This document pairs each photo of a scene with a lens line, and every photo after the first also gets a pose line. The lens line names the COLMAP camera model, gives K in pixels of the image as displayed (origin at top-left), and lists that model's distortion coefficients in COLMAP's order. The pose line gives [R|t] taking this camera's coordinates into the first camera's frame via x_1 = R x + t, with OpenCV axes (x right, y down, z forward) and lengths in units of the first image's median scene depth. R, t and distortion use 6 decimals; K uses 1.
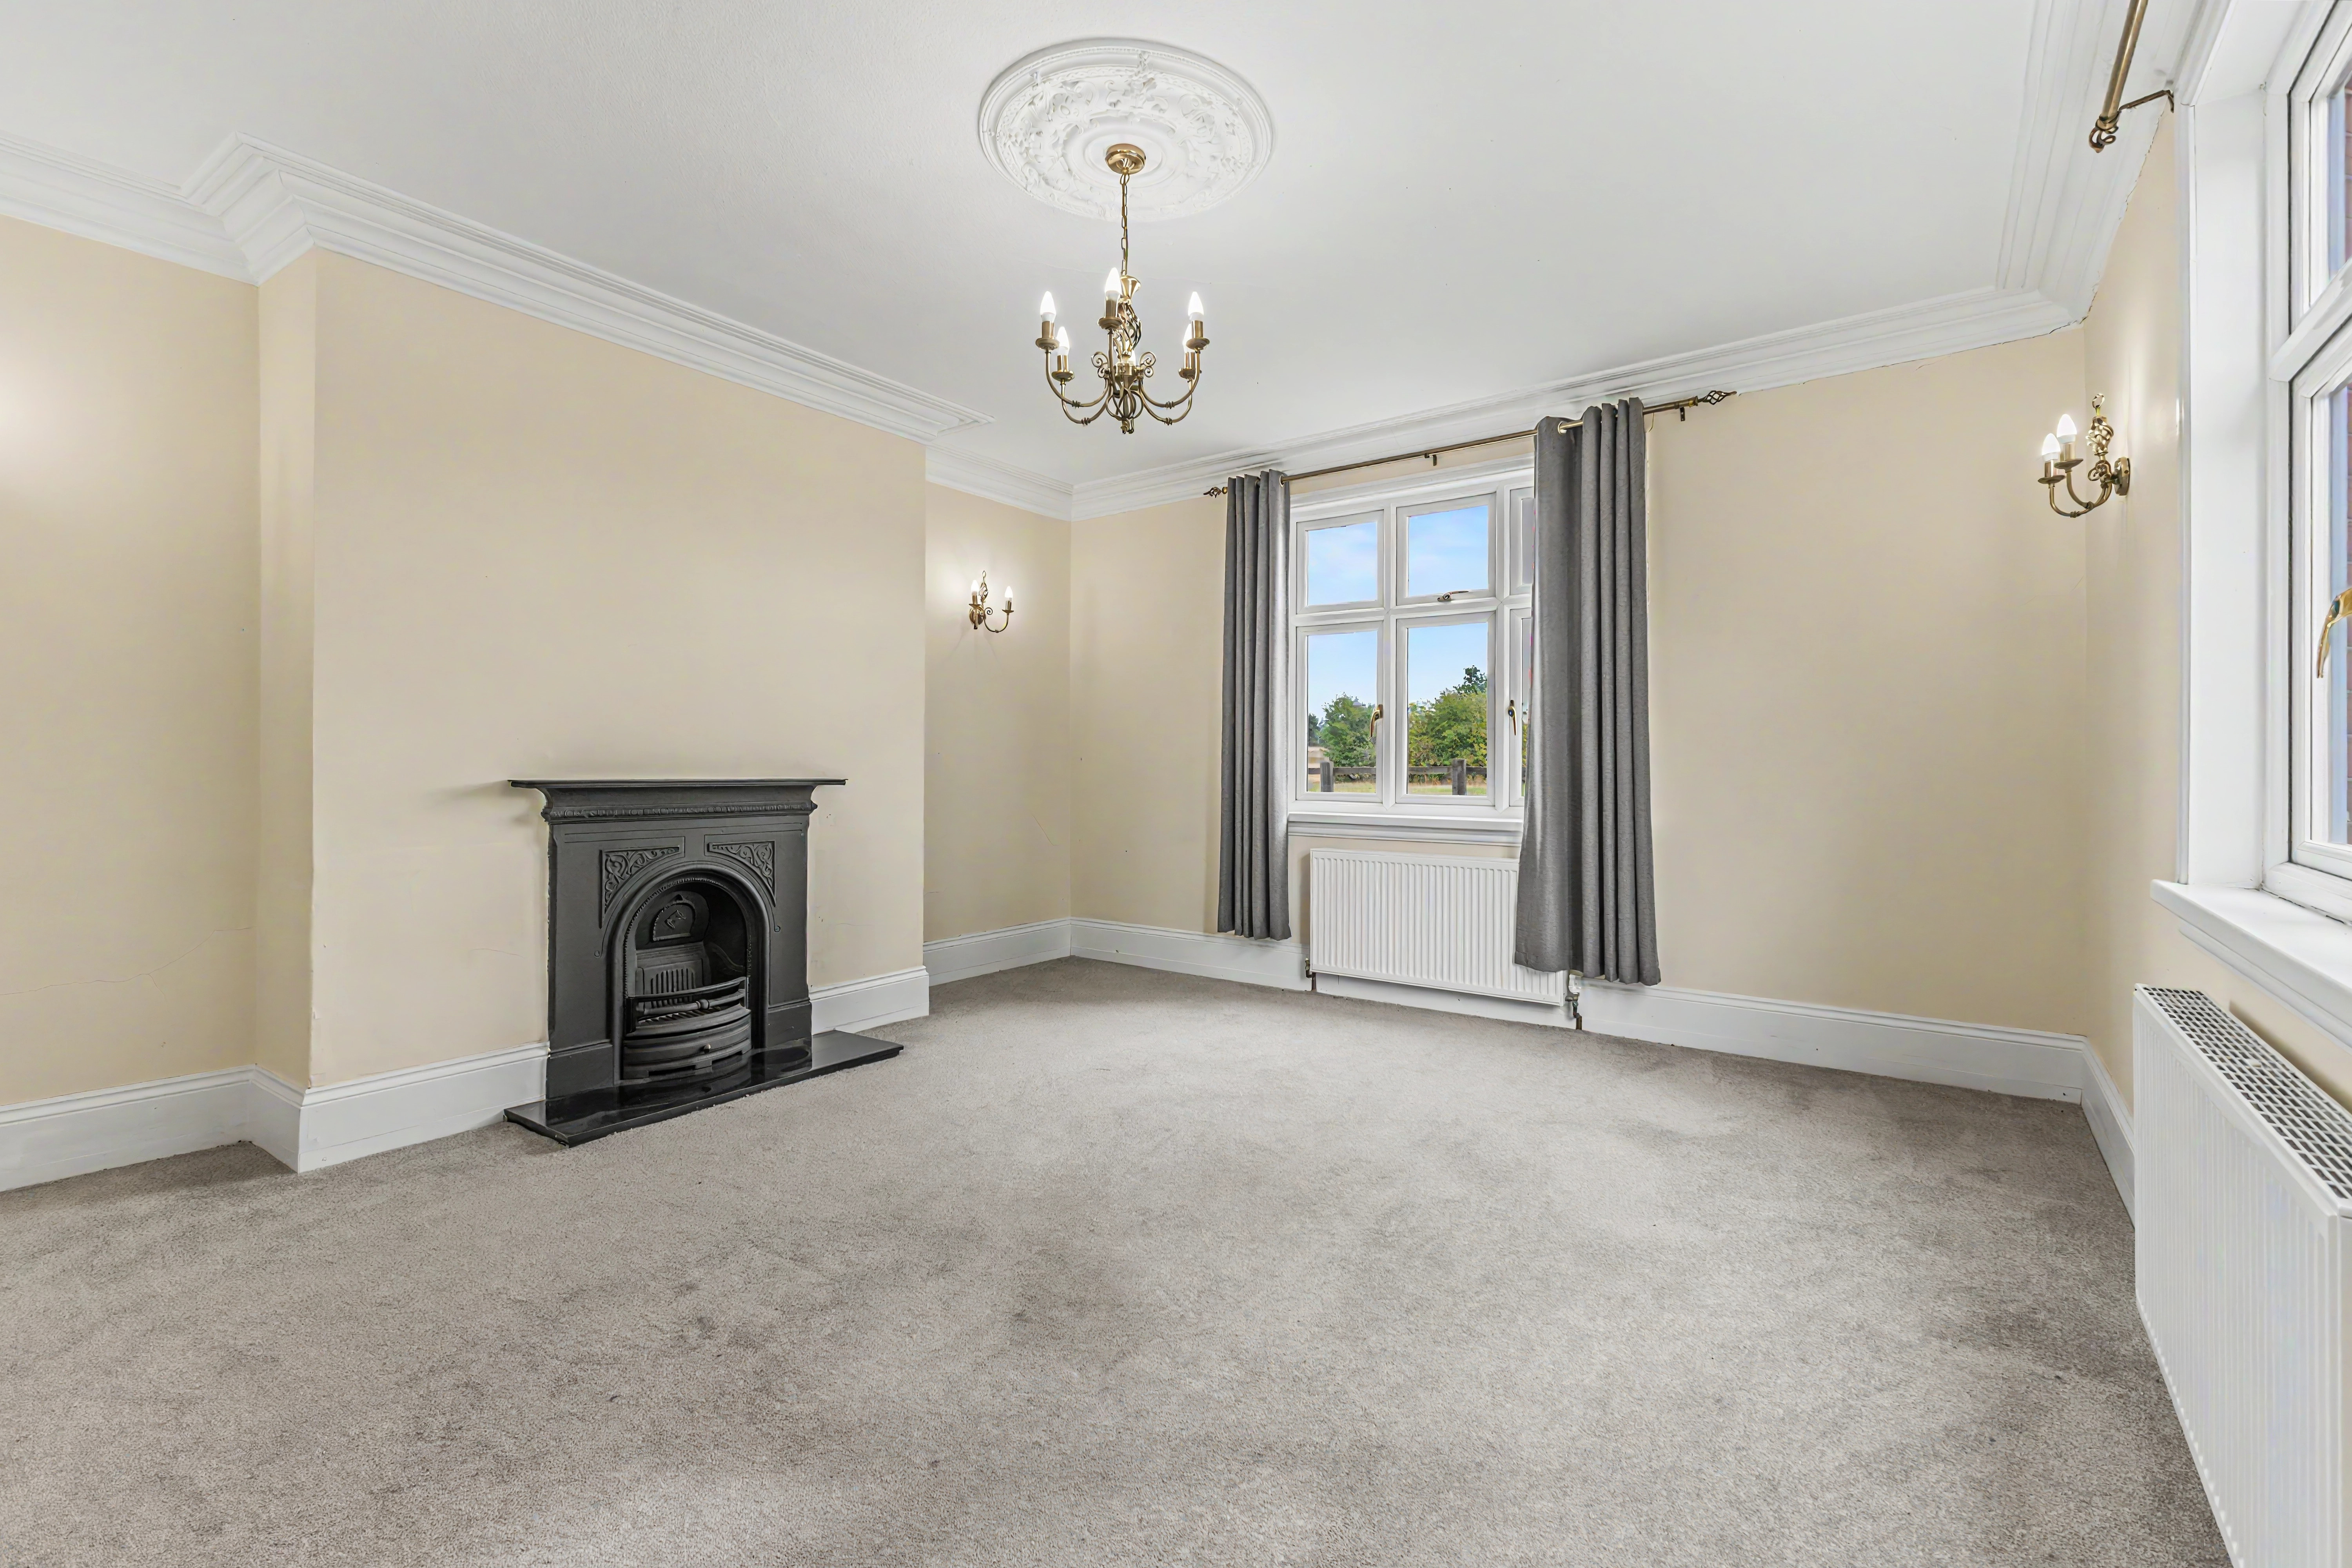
lens RADIAL K [[1036.3, 0, 1175.2], [0, 1036.3, 770.1], [0, 0, 1]] dist [0.002020, 0.000347]
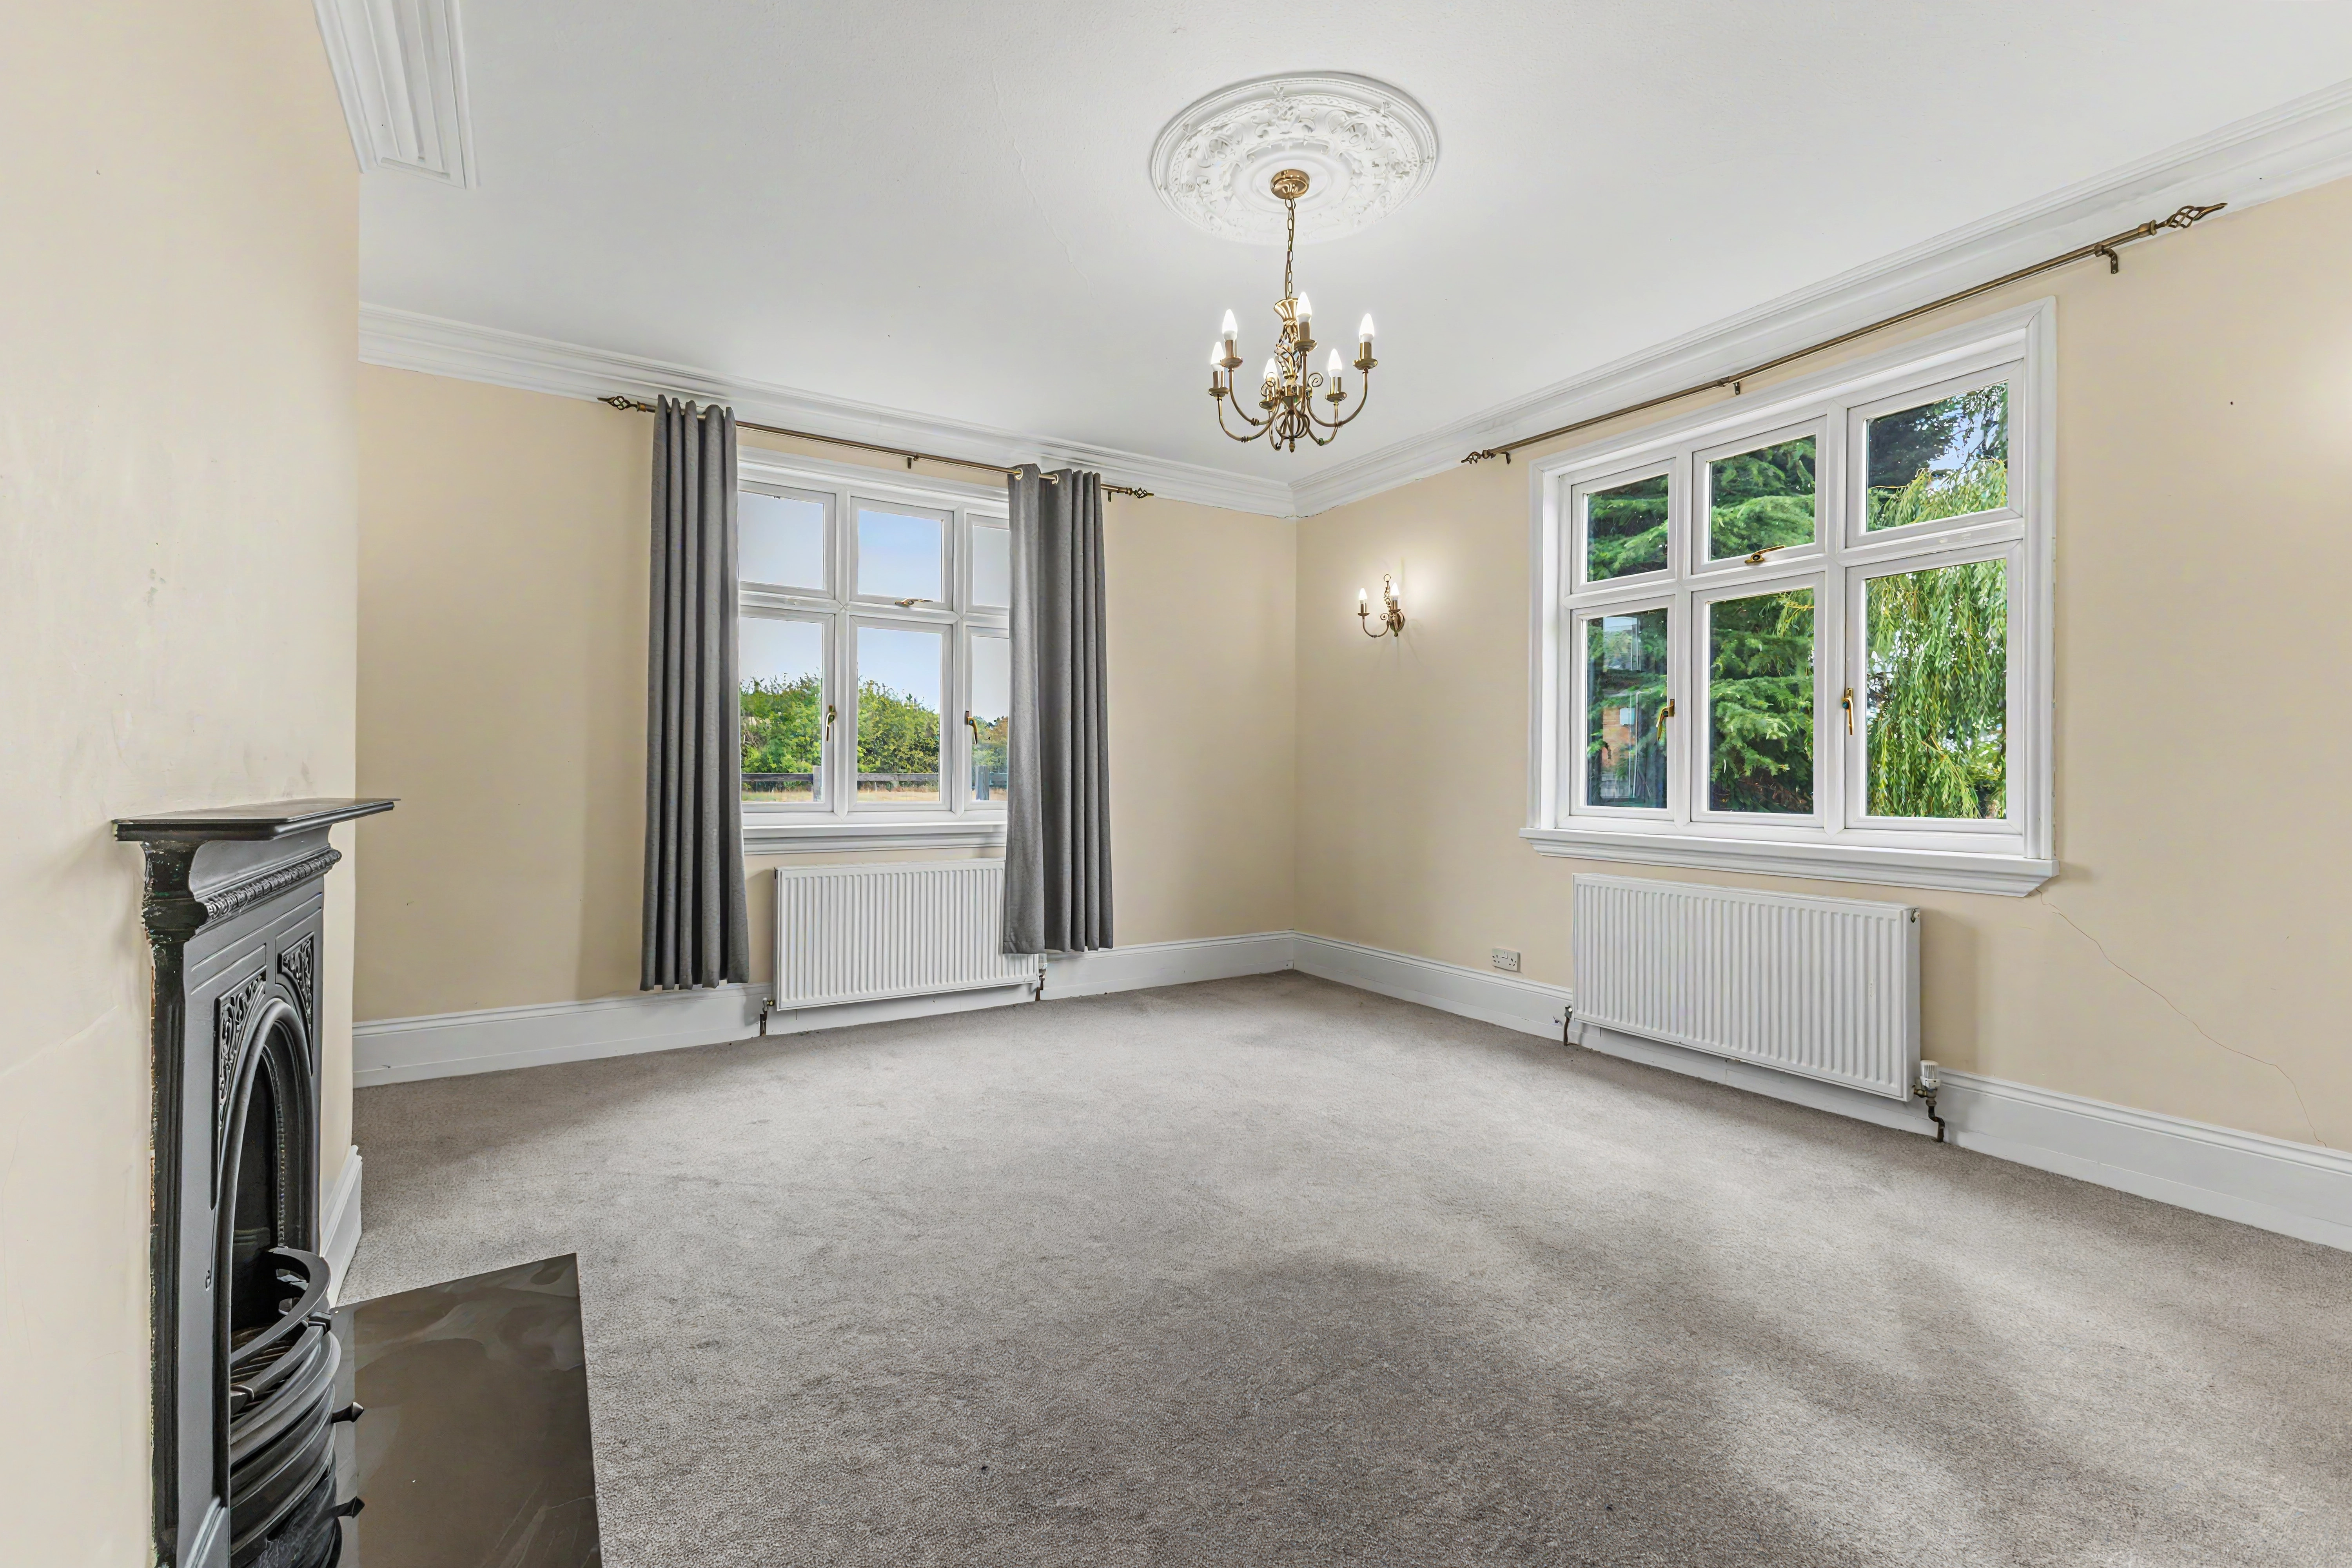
lens RADIAL K [[1036.3, 0, 1175.2], [0, 1036.3, 770.1], [0, 0, 1]] dist [0.002020, 0.000347]
pose [[0.362932, 0.004703, 0.931804, -0.623293], [0.000856, 0.999985, -0.005380, 0.000285], [-0.931815, 0.002750, 0.362922, 0.434379]]
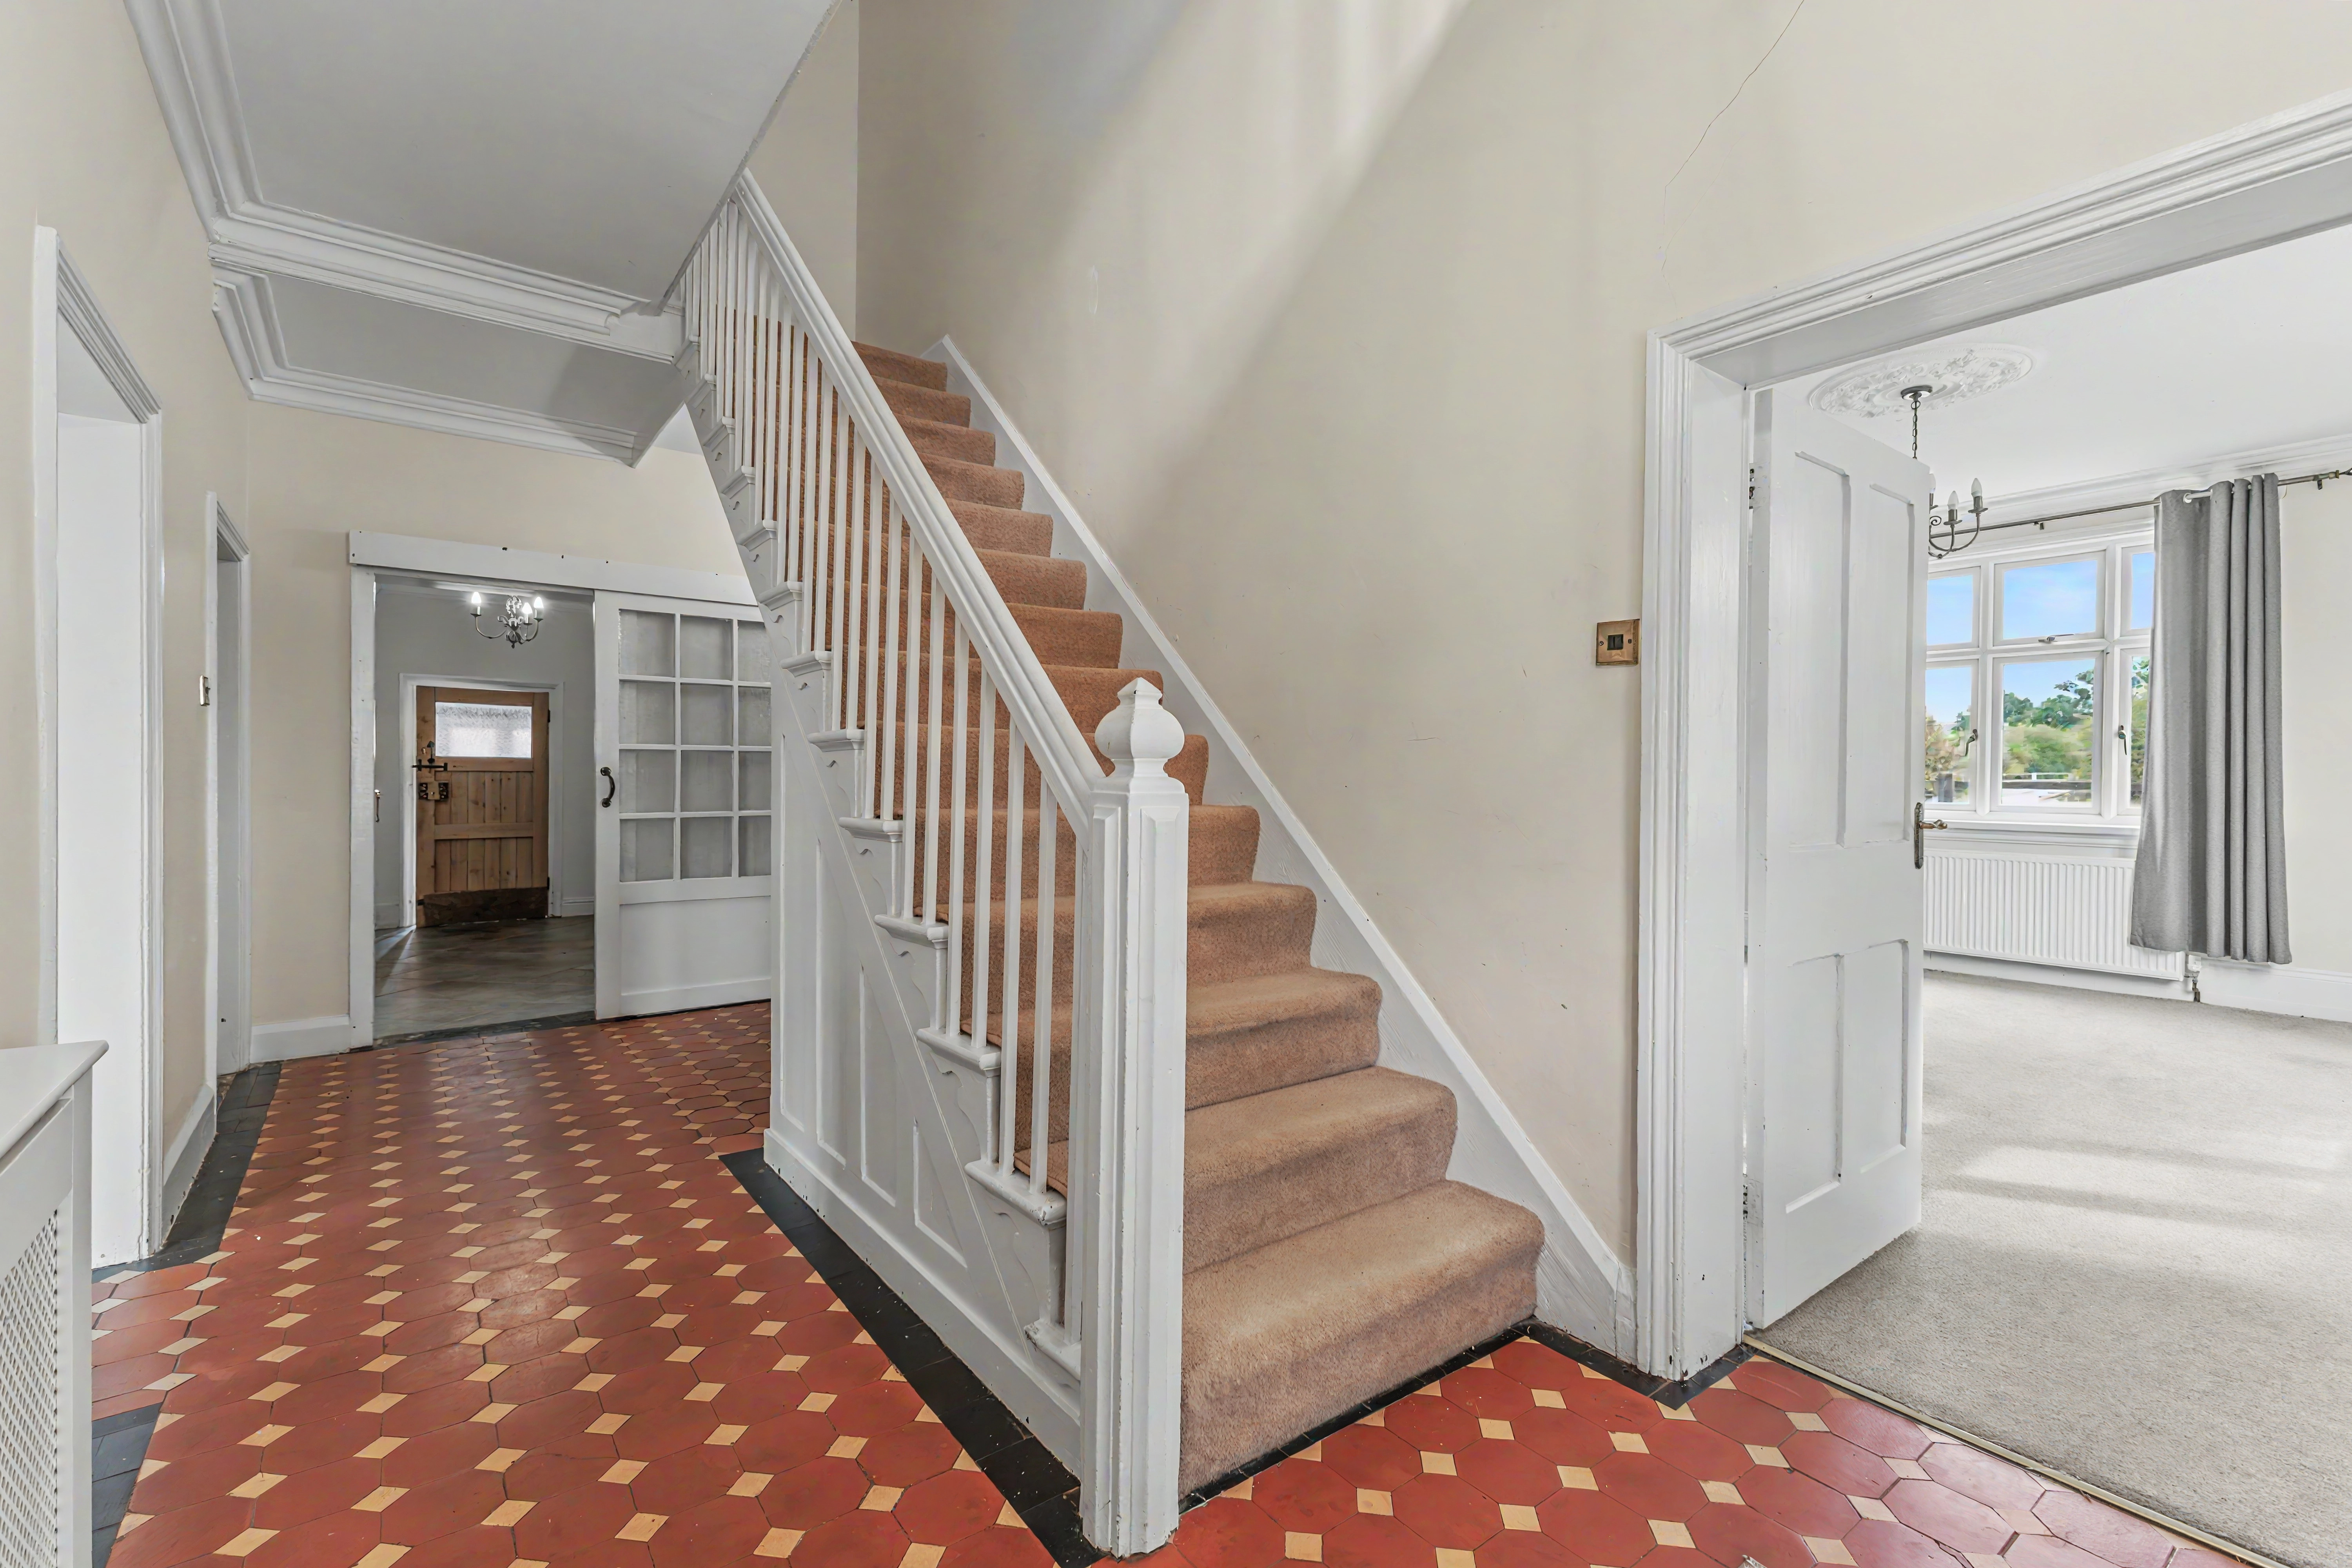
lens RADIAL K [[1036.6, 0, 1181.0], [0, 1036.6, 791.3], [0, 0, 1]] dist [0.026266, -0.012269]
pose [[0.960617, 0.005215, -0.277828, -0.396030], [-0.002948, 0.999959, 0.008578, 0.001200], [0.277861, -0.007421, 0.960593, -0.480756]]
